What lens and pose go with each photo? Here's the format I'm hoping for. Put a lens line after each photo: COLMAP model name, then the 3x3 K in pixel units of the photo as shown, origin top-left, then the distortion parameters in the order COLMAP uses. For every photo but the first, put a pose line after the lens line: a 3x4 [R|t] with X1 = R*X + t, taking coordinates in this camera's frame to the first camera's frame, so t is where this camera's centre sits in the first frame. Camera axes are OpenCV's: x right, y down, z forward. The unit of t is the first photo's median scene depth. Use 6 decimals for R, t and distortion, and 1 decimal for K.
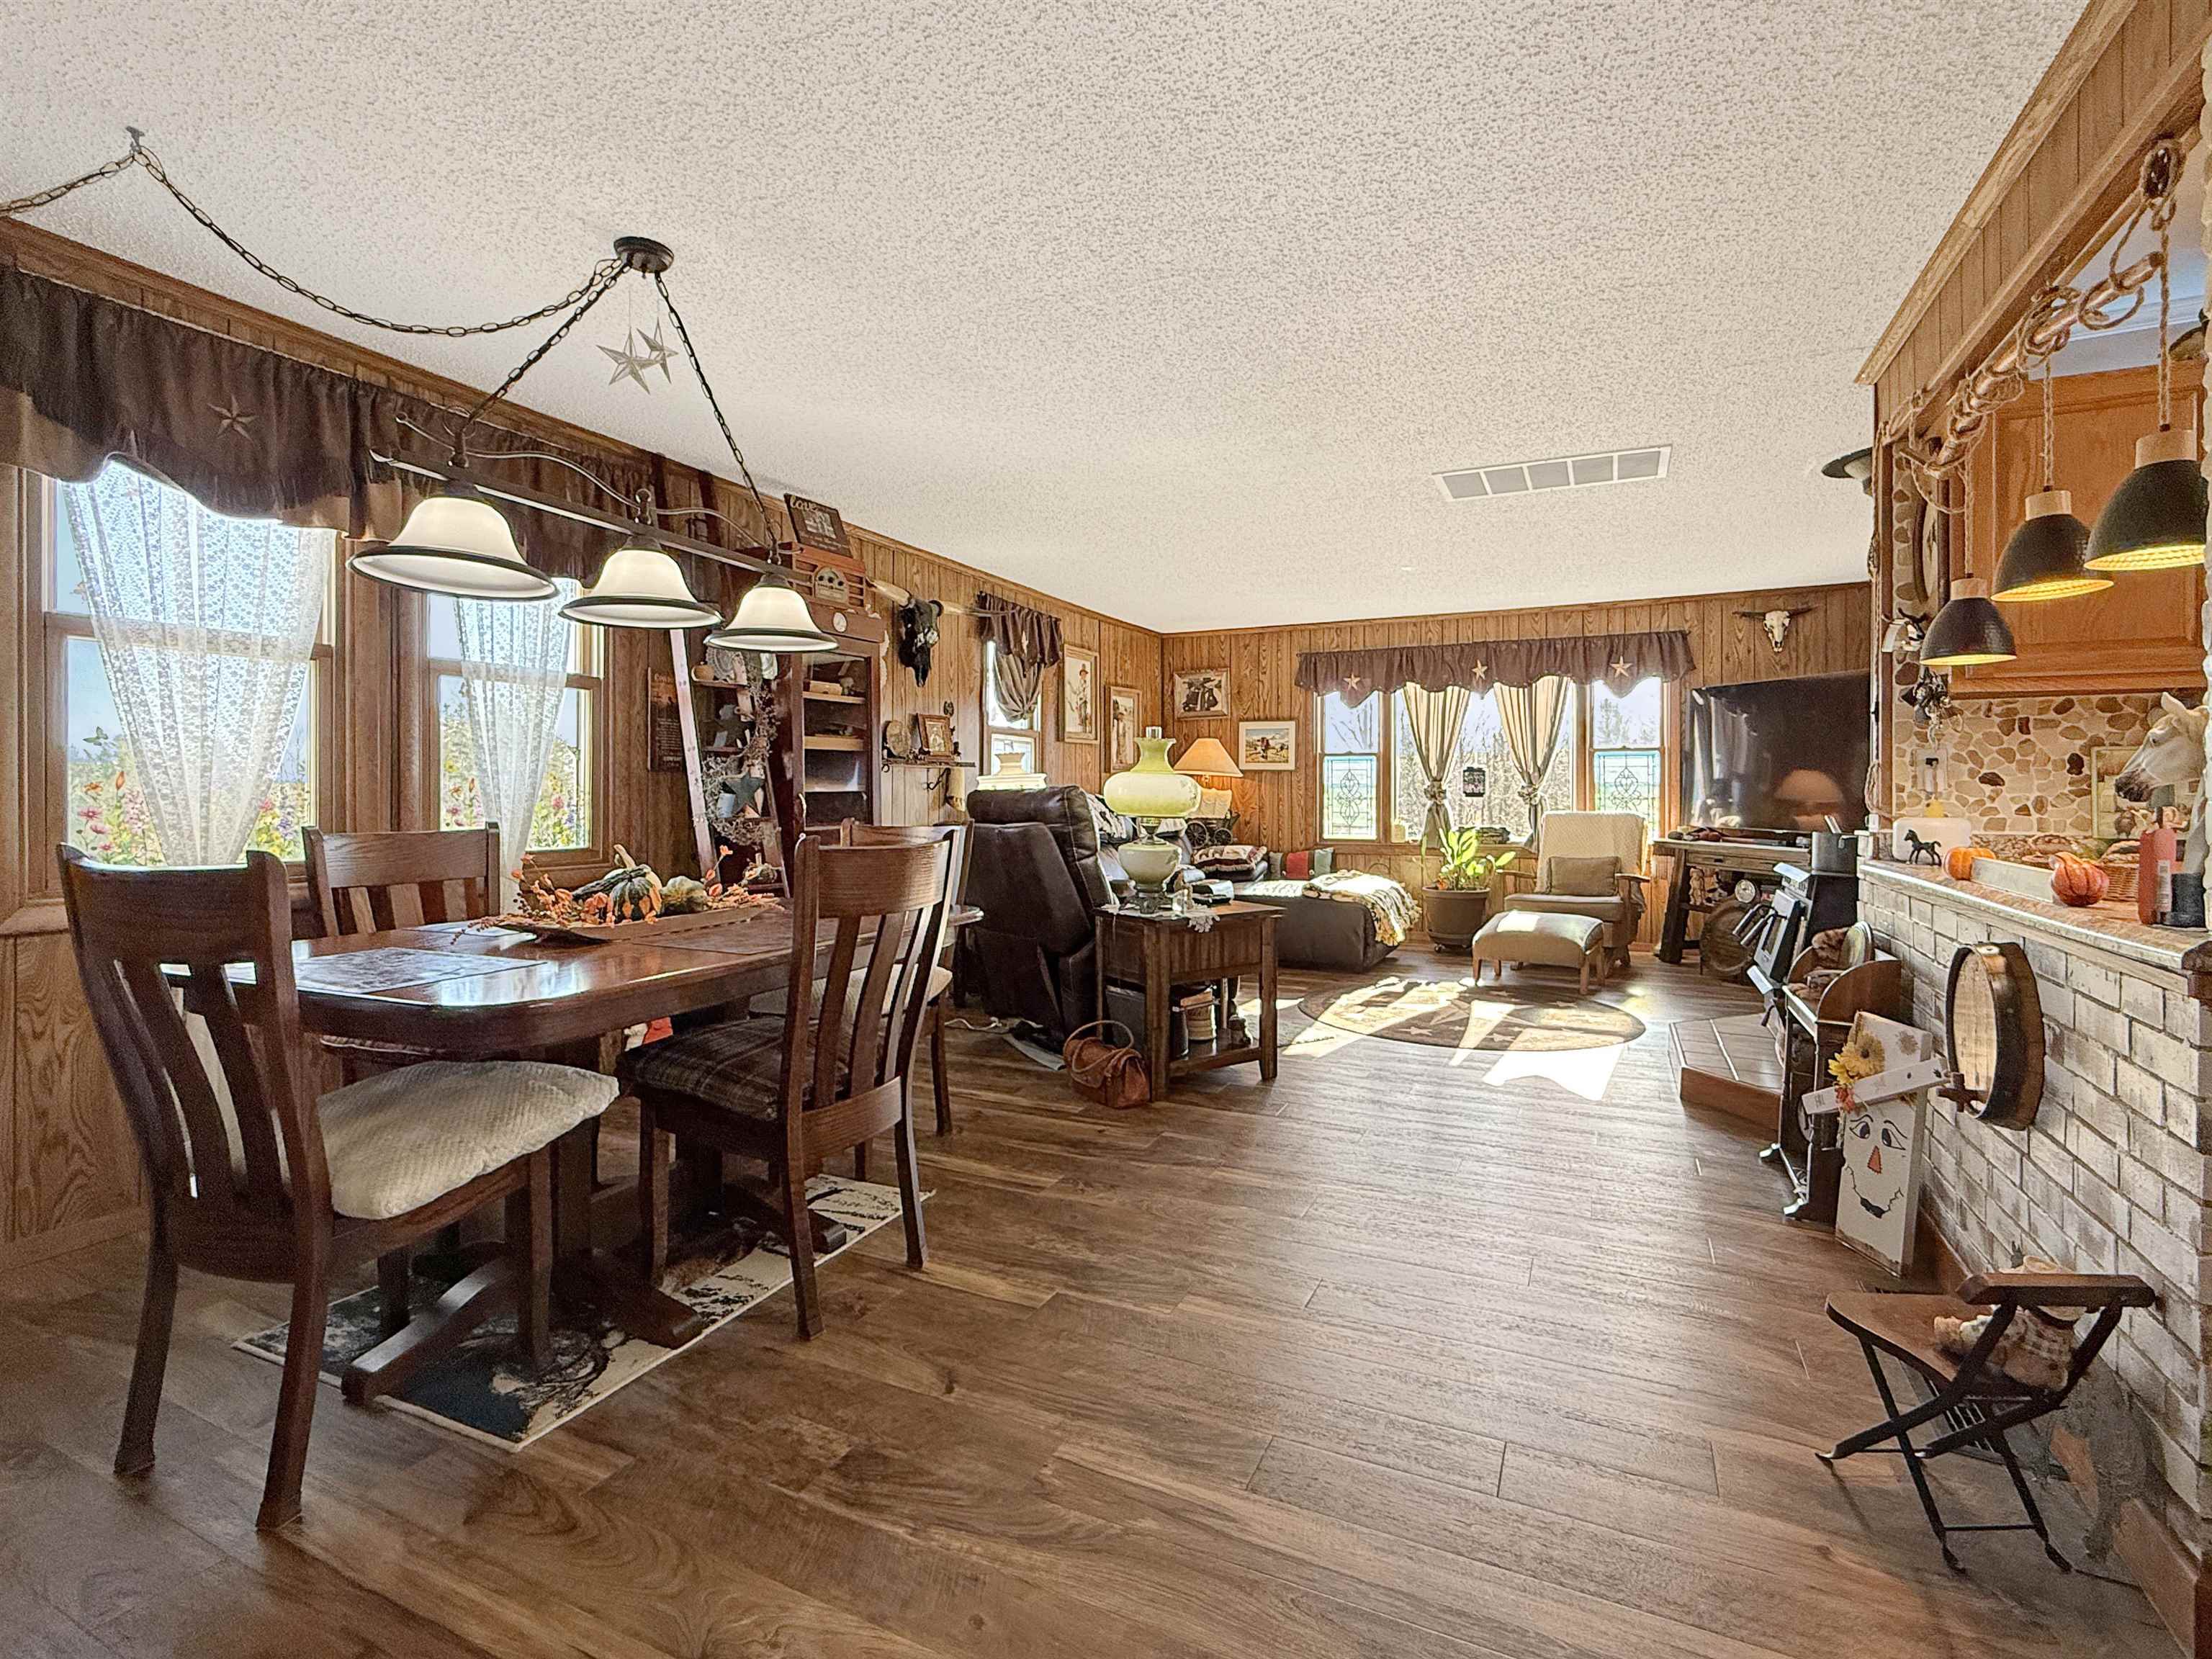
lens RADIAL K [[1018.6, 0, 1103.3], [0, 1018.6, 792.9], [0, 0, 1]] dist [0.004306, 0.000123]
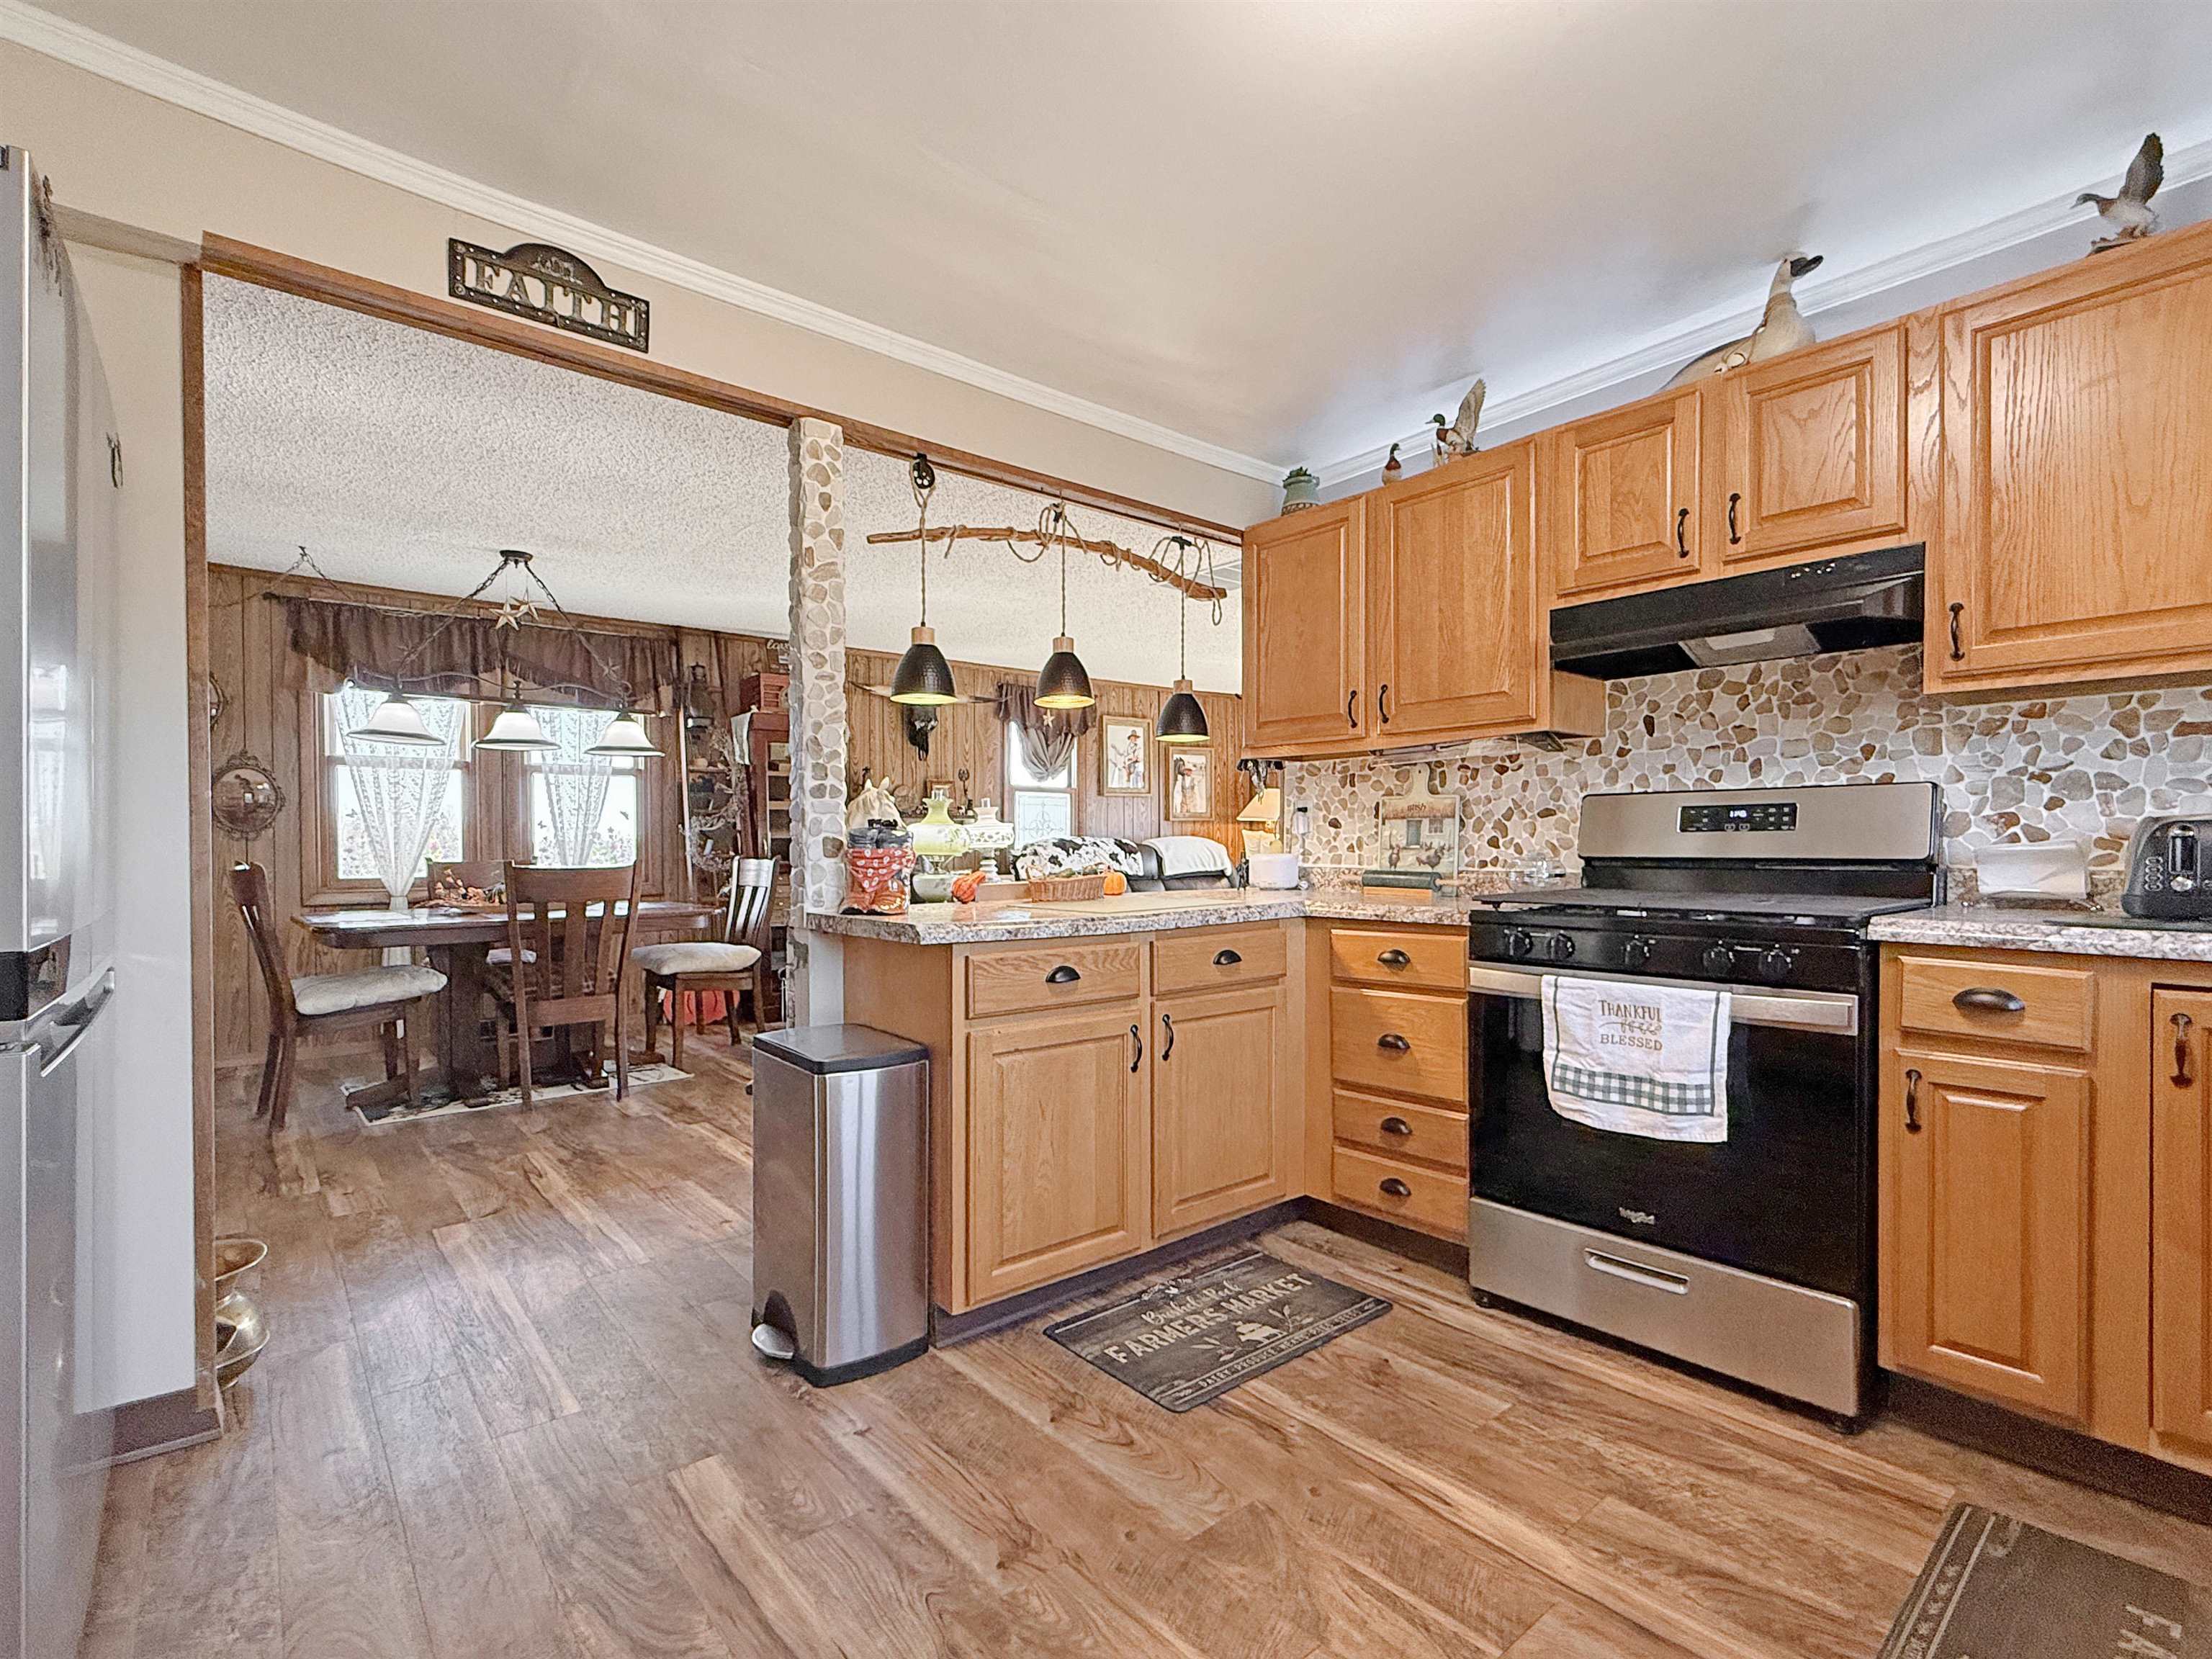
lens RADIAL K [[1018.6, 0, 1122.1], [0, 1018.6, 846.4], [0, 0, 1]] dist [0.004306, 0.000123]
pose [[0.920468, -0.001365, -0.390815, 1.080955], [0.003973, 0.999975, 0.005867, 0.006512], [0.390797, -0.006953, 0.920451, -0.253710]]
